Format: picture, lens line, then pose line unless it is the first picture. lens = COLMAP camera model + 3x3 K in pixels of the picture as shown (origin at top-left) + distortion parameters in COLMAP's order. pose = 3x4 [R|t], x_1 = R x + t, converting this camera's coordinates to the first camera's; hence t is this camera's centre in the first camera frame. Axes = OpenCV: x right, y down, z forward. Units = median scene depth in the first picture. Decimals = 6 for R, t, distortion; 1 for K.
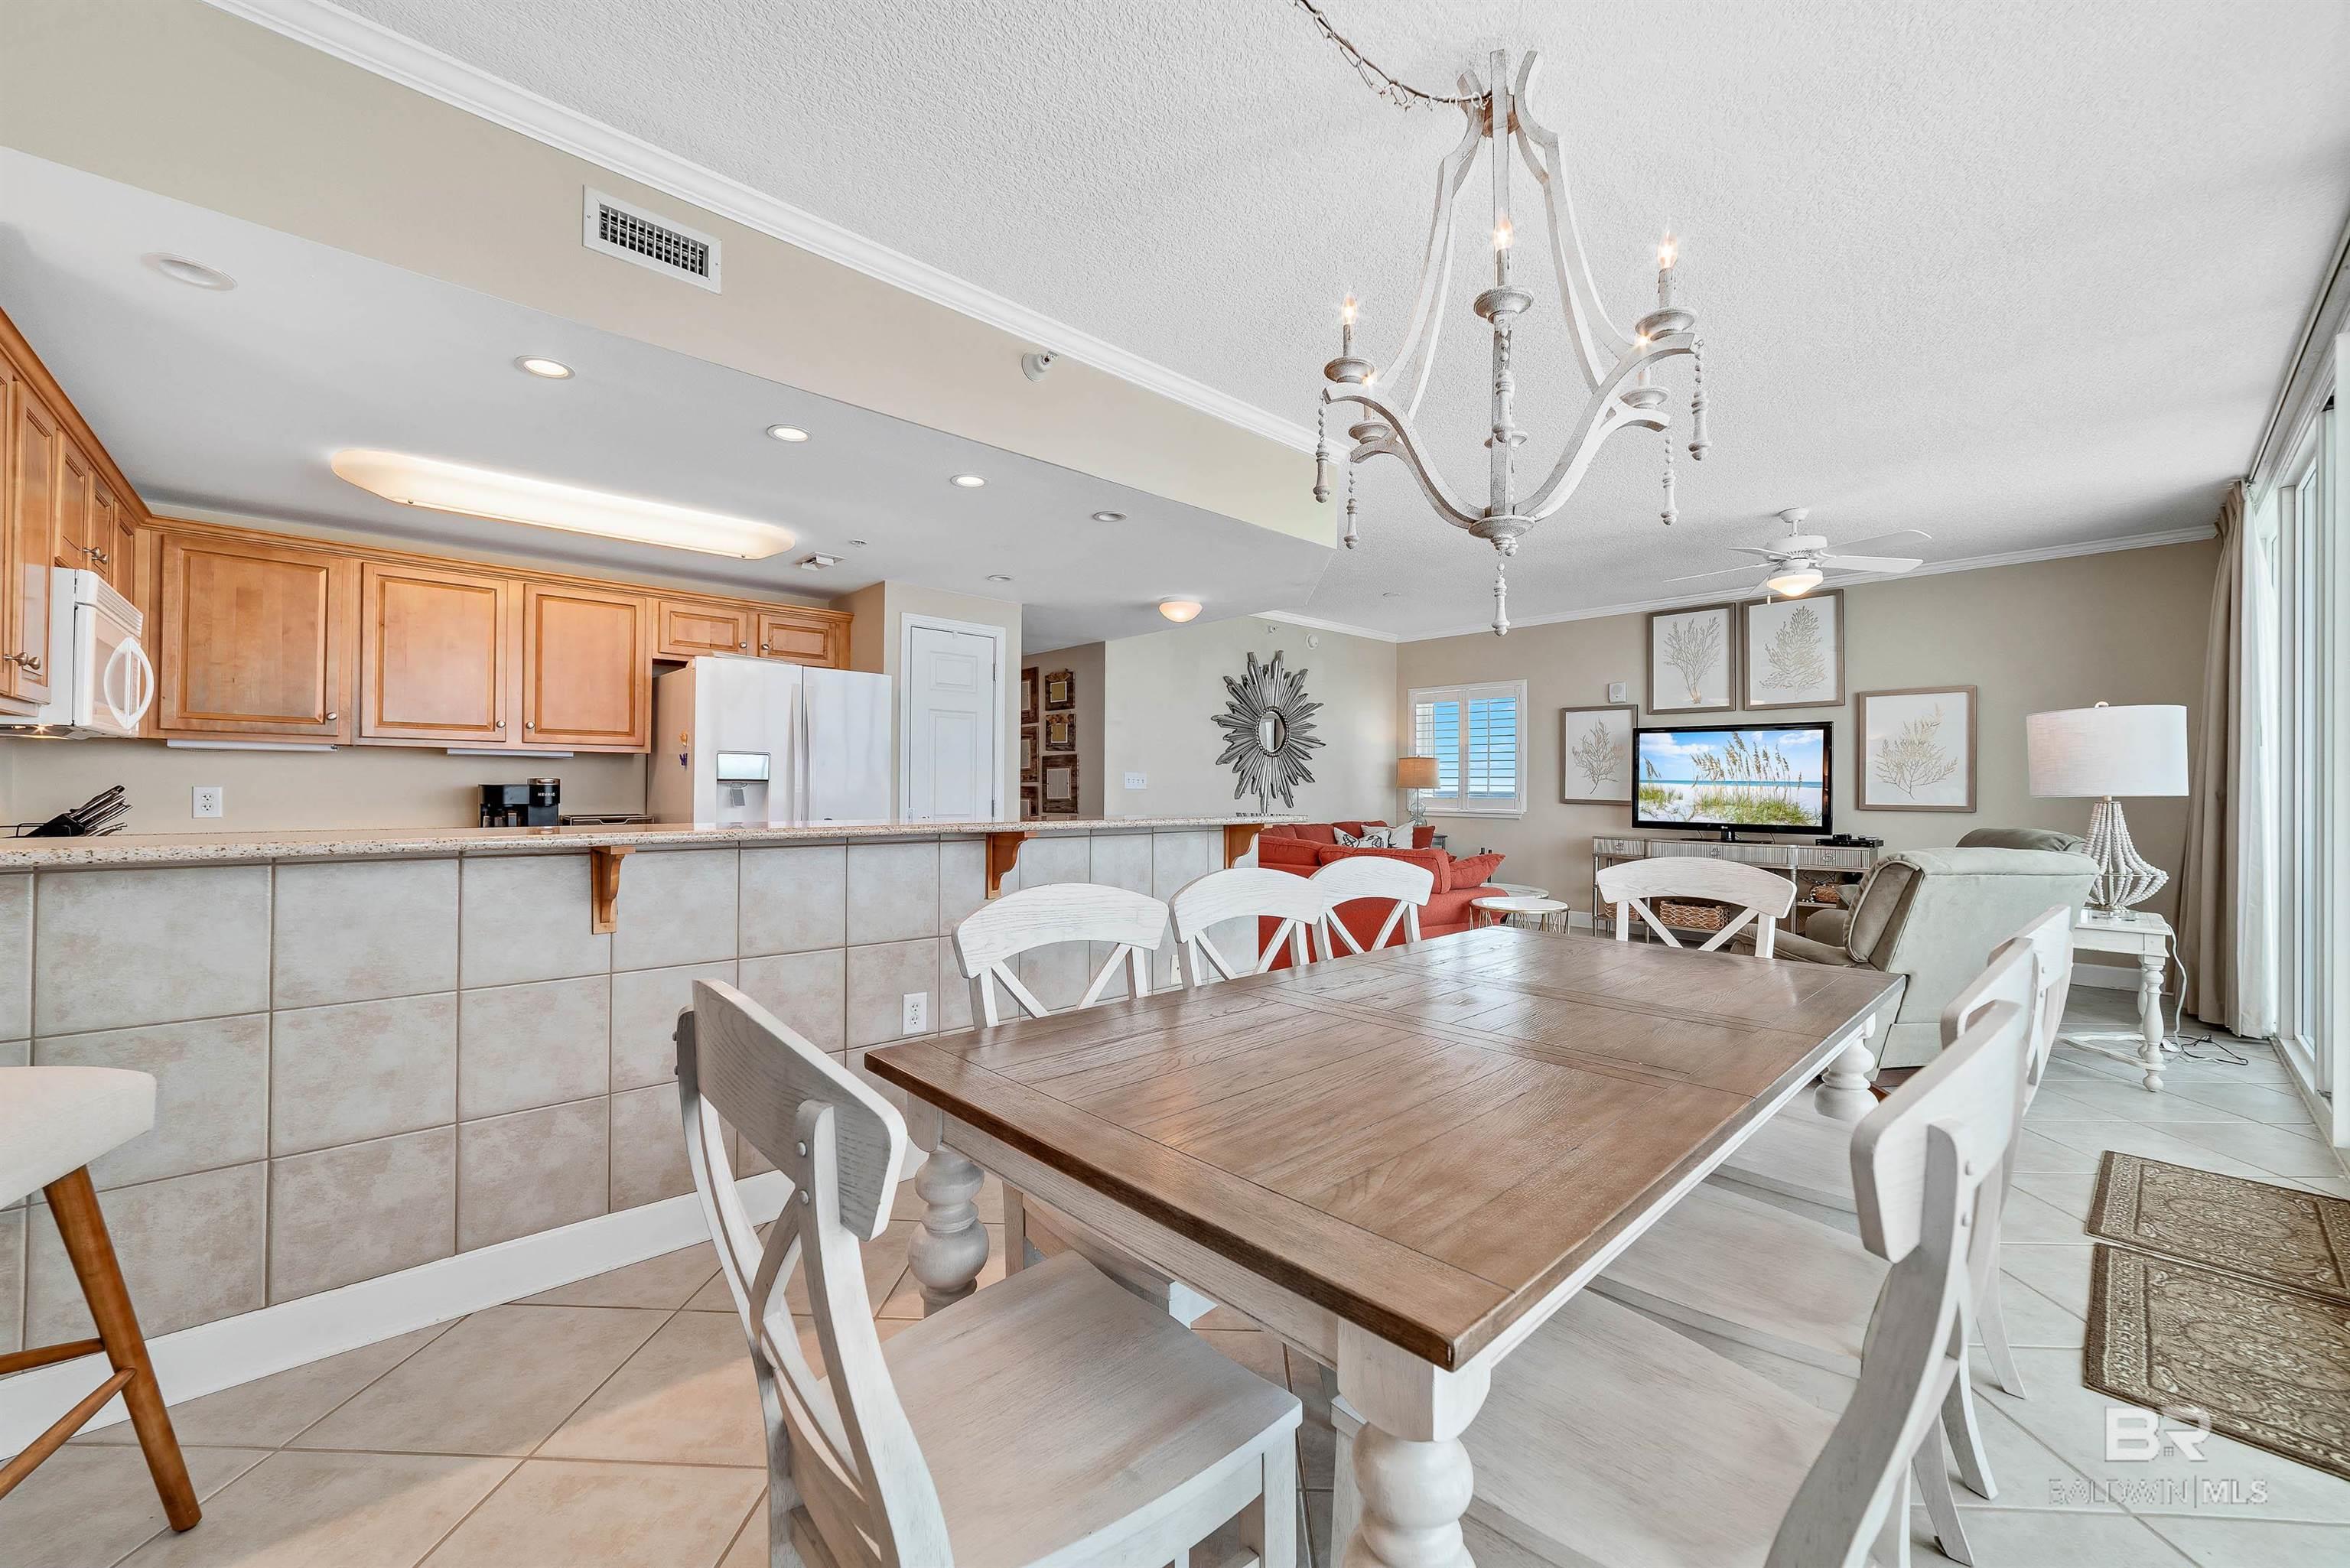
lens RADIAL K [[907.0, 0, 1171.3], [0, 907.0, 767.5], [0, 0, 1]] dist [-0.015282, 0.005044]
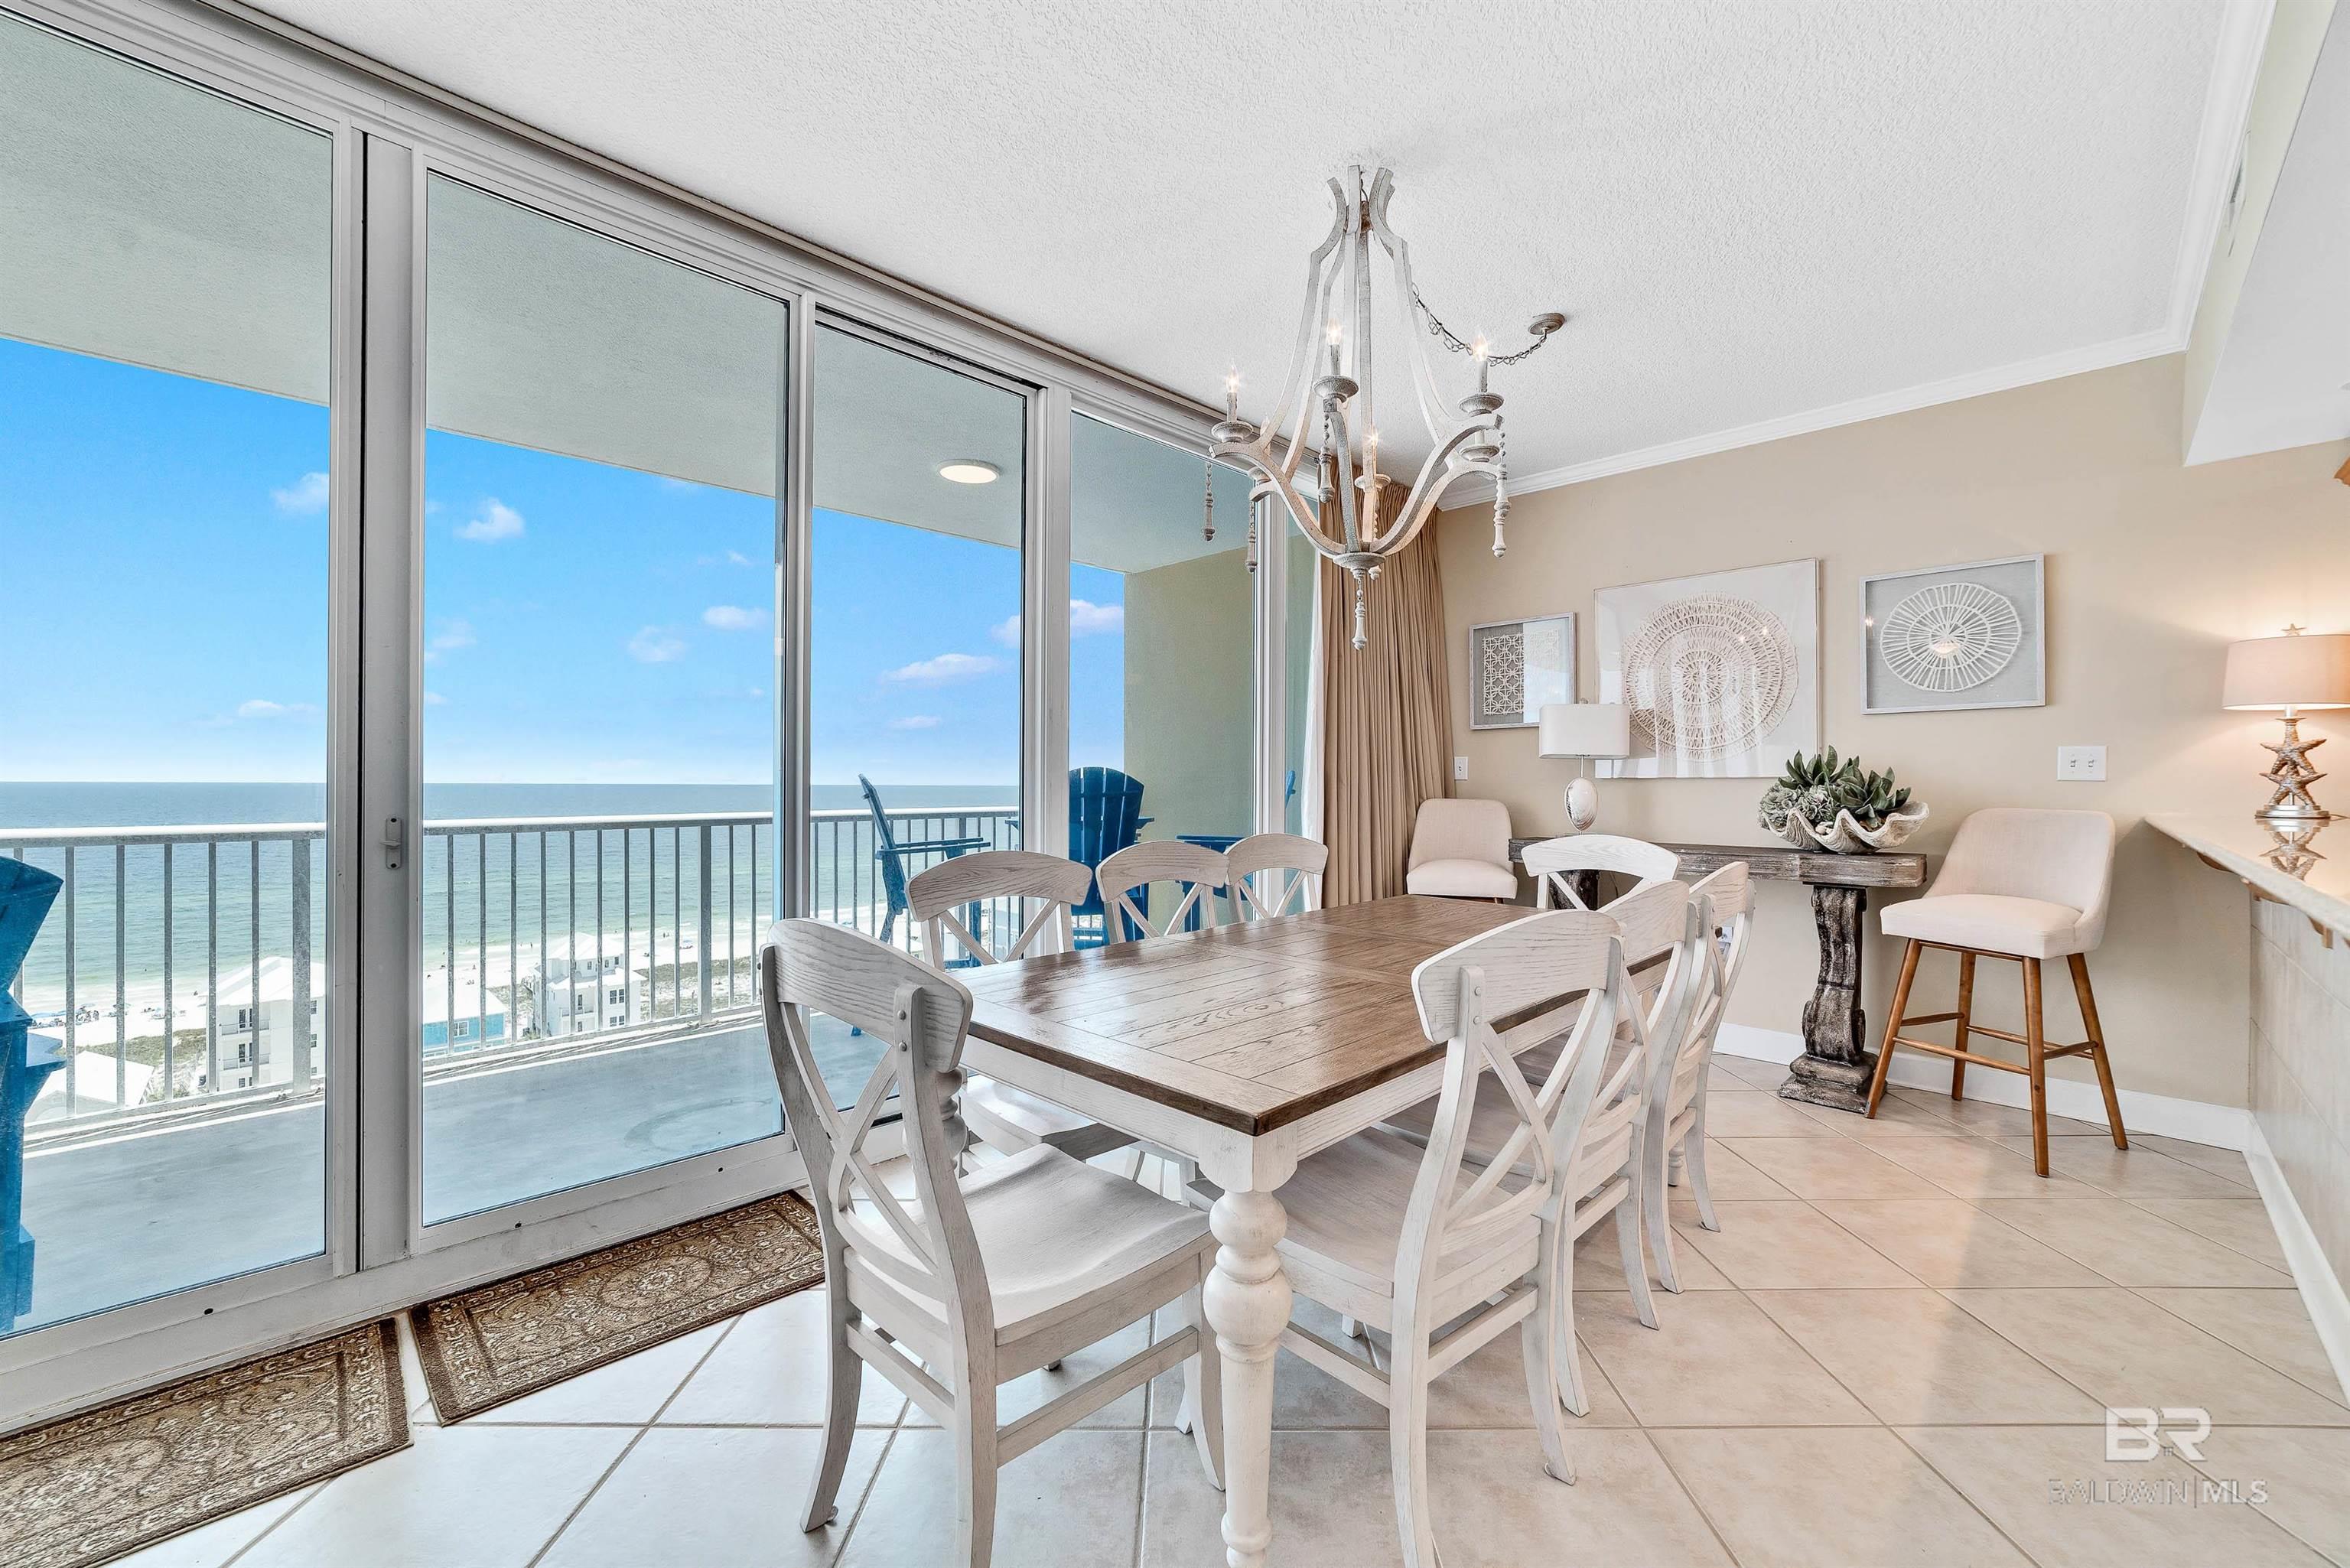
lens RADIAL K [[907.0, 0, 1191.5], [0, 907.0, 781.6], [0, 0, 1]] dist [-0.015282, 0.005044]
pose [[-0.999212, -0.010701, -0.038217, 0.174496], [-0.010034, 0.999794, -0.017615, 0.015928], [0.038398, -0.017218, -0.999114, 0.605970]]
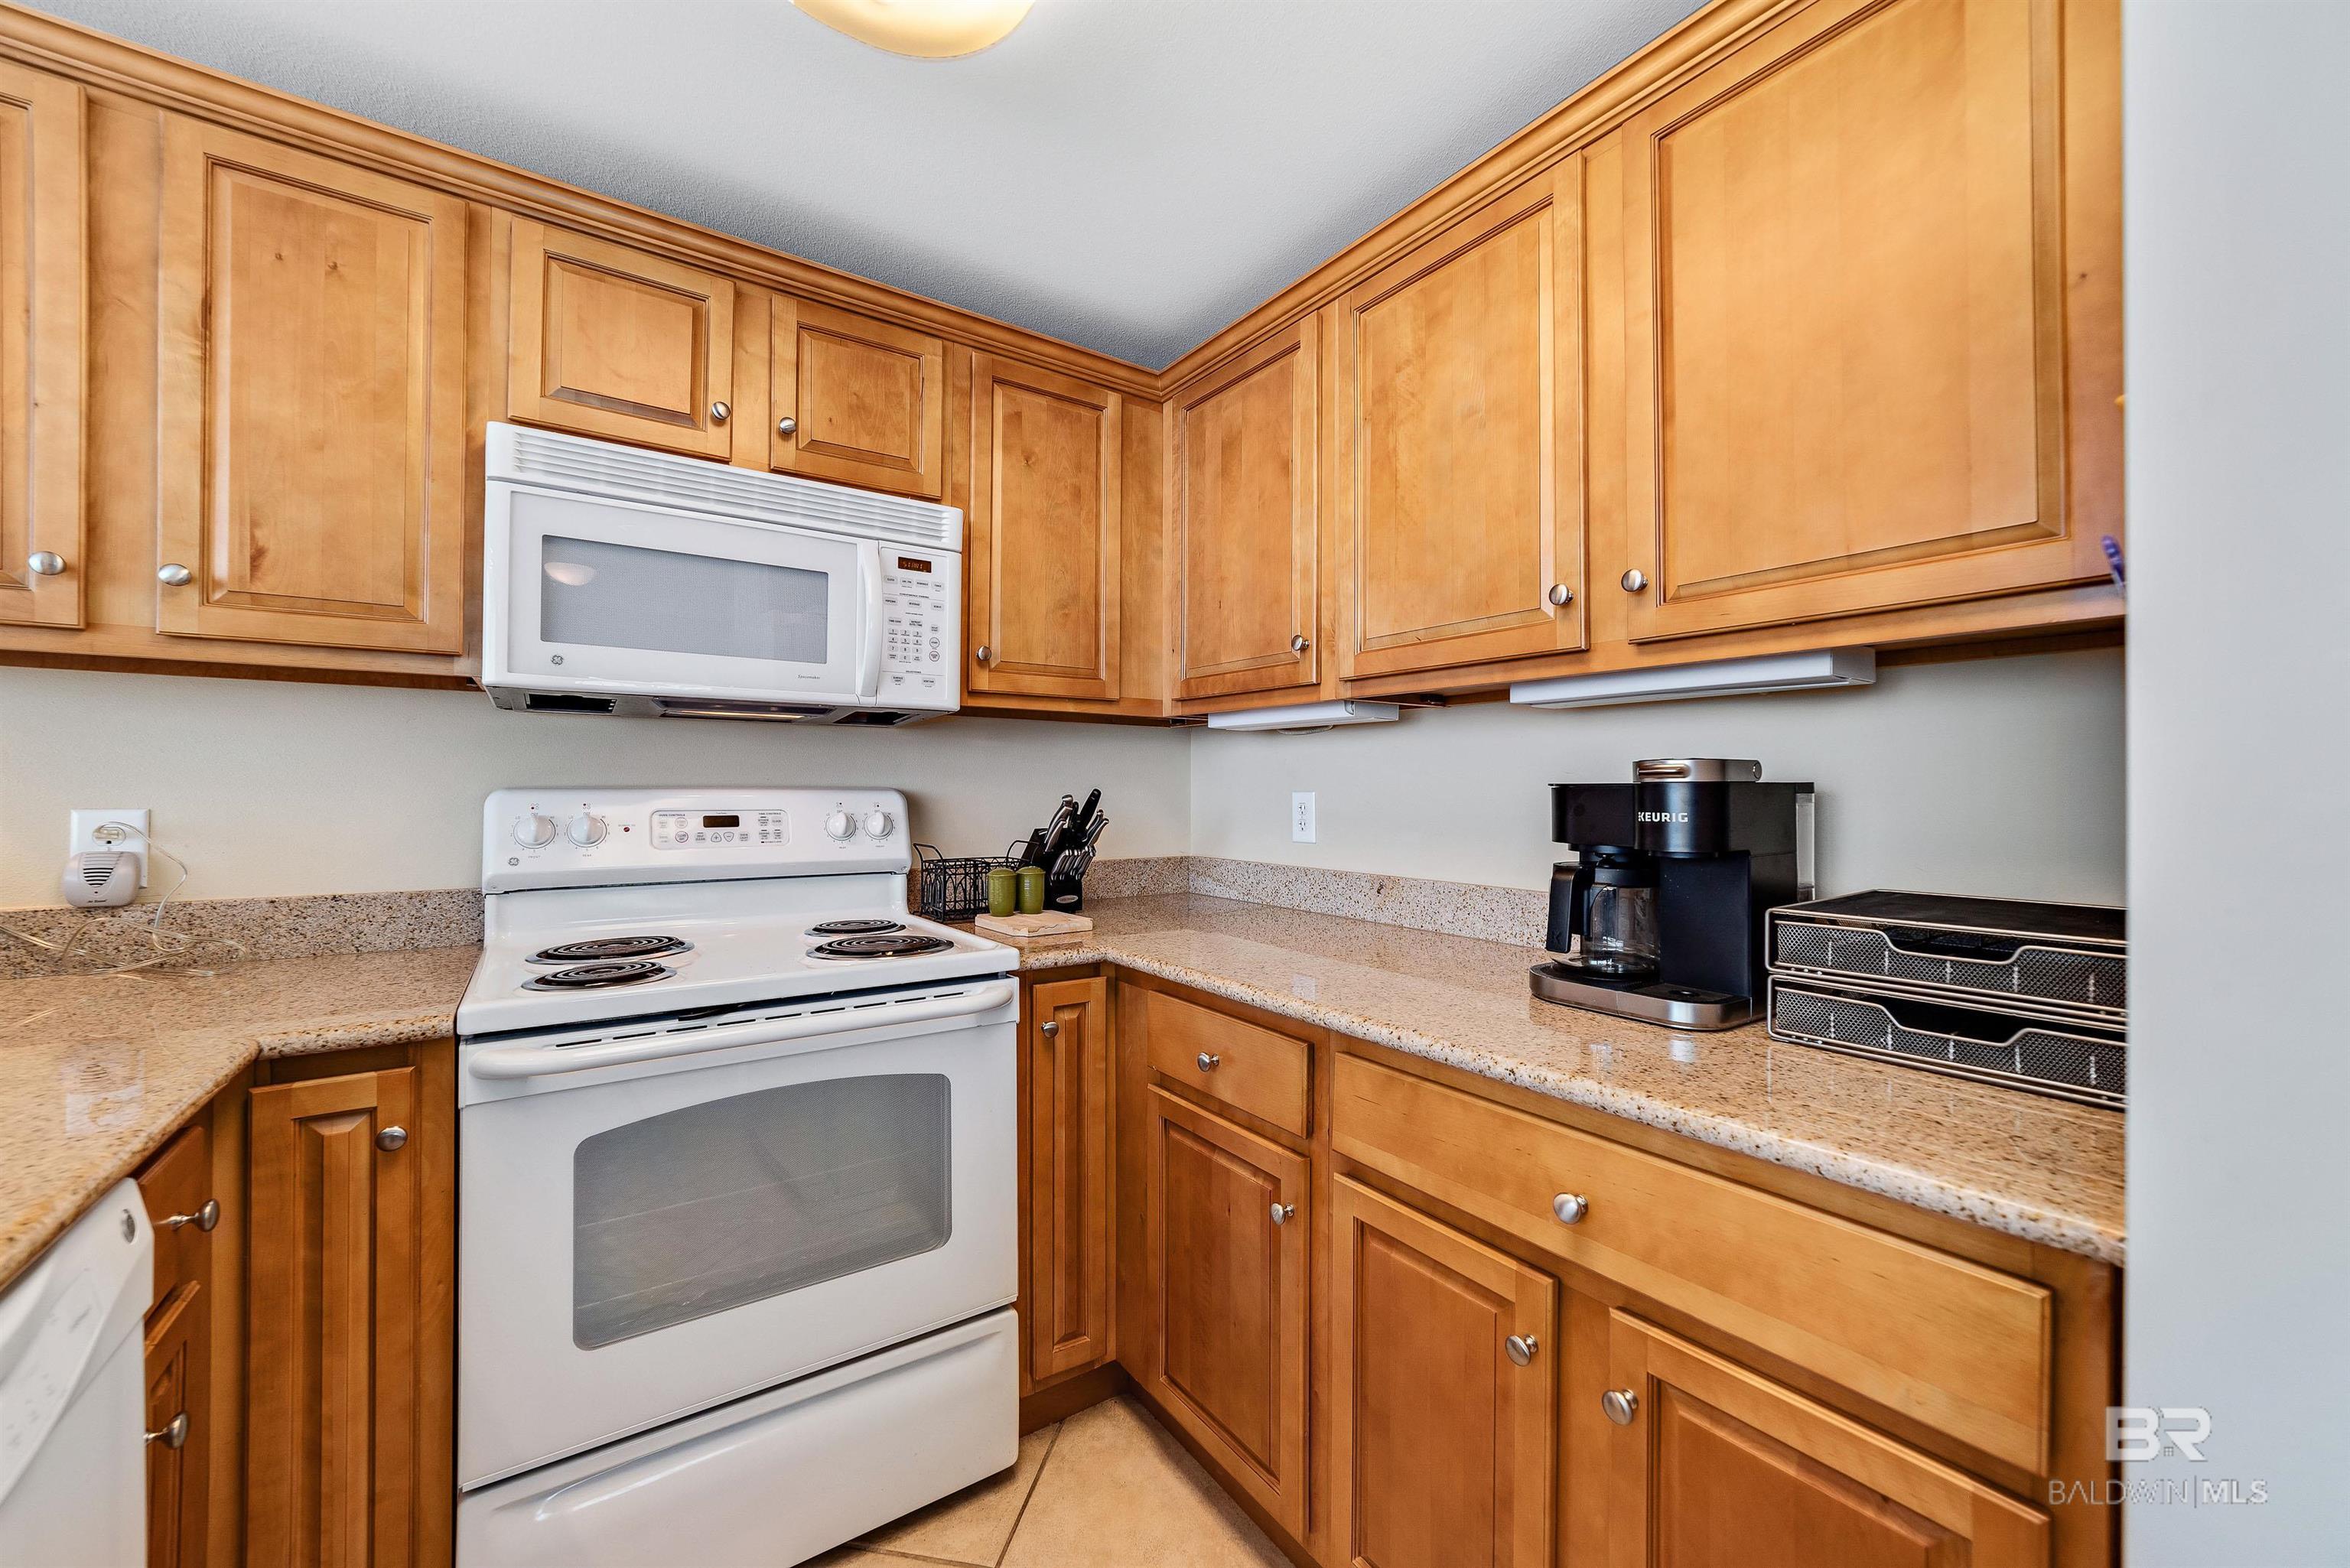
lens RADIAL K [[907.0, 0, 1193.4], [0, 907.0, 782.4], [0, 0, 1]] dist [-0.015282, 0.005044]
pose [[-0.137928, -0.015100, -0.990327, -0.230851], [0.016040, 0.999719, -0.017477, 0.012883], [0.990312, -0.018296, -0.137647, 0.520297]]
